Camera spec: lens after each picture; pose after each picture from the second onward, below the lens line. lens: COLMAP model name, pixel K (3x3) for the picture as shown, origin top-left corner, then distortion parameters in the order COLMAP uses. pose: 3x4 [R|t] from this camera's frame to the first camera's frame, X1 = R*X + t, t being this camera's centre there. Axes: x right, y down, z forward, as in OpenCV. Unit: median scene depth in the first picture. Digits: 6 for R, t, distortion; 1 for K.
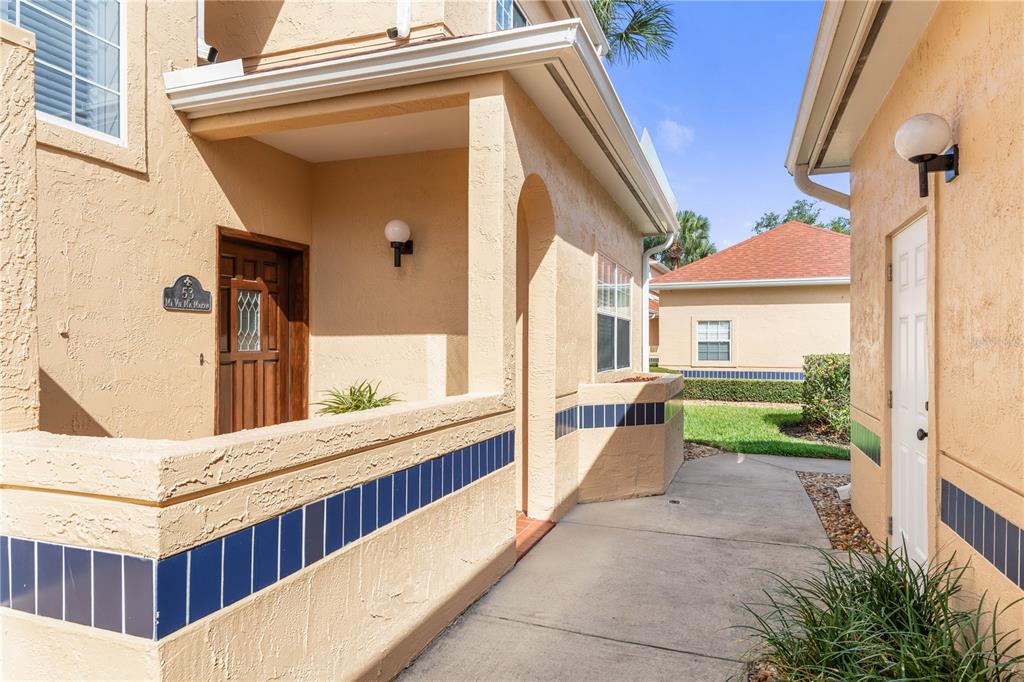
lens RADIAL K [[601.6, 0, 514.4], [0, 601.6, 344.8], [0, 0, 1]] dist [0.006003, -0.006204]
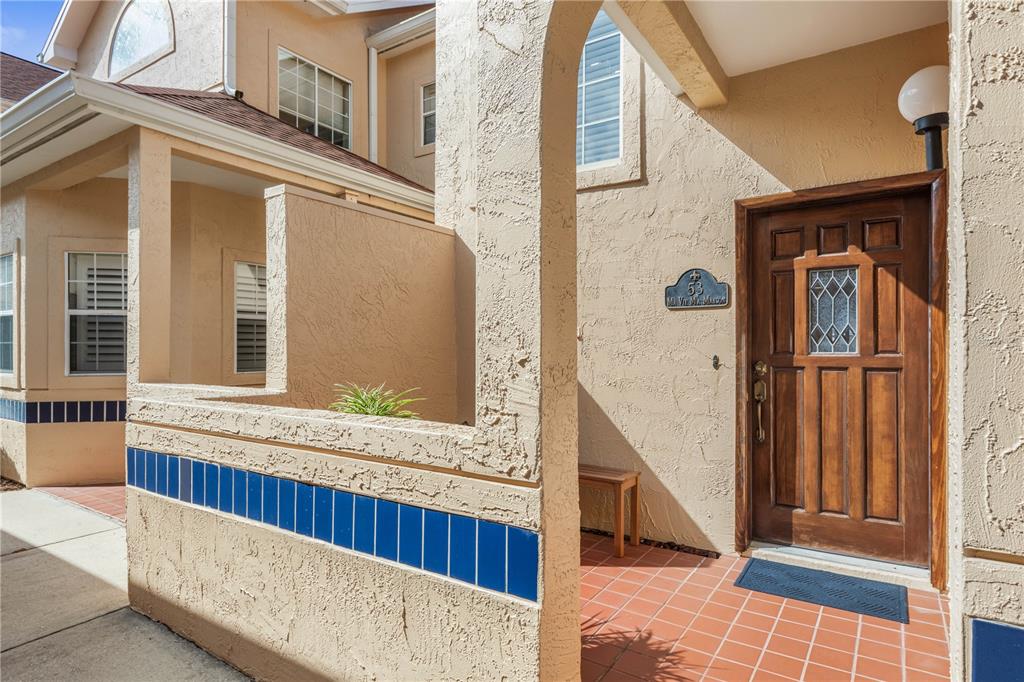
lens RADIAL K [[578.8, 0, 511.4], [0, 578.8, 346.5], [0, 0, 1]] dist [-0.001143, 0.000060]
pose [[-0.222556, -0.008125, -0.974886, 0.374455], [0.002951, 0.999955, -0.009008, 0.008503], [0.974916, -0.004882, -0.222522, 0.948873]]
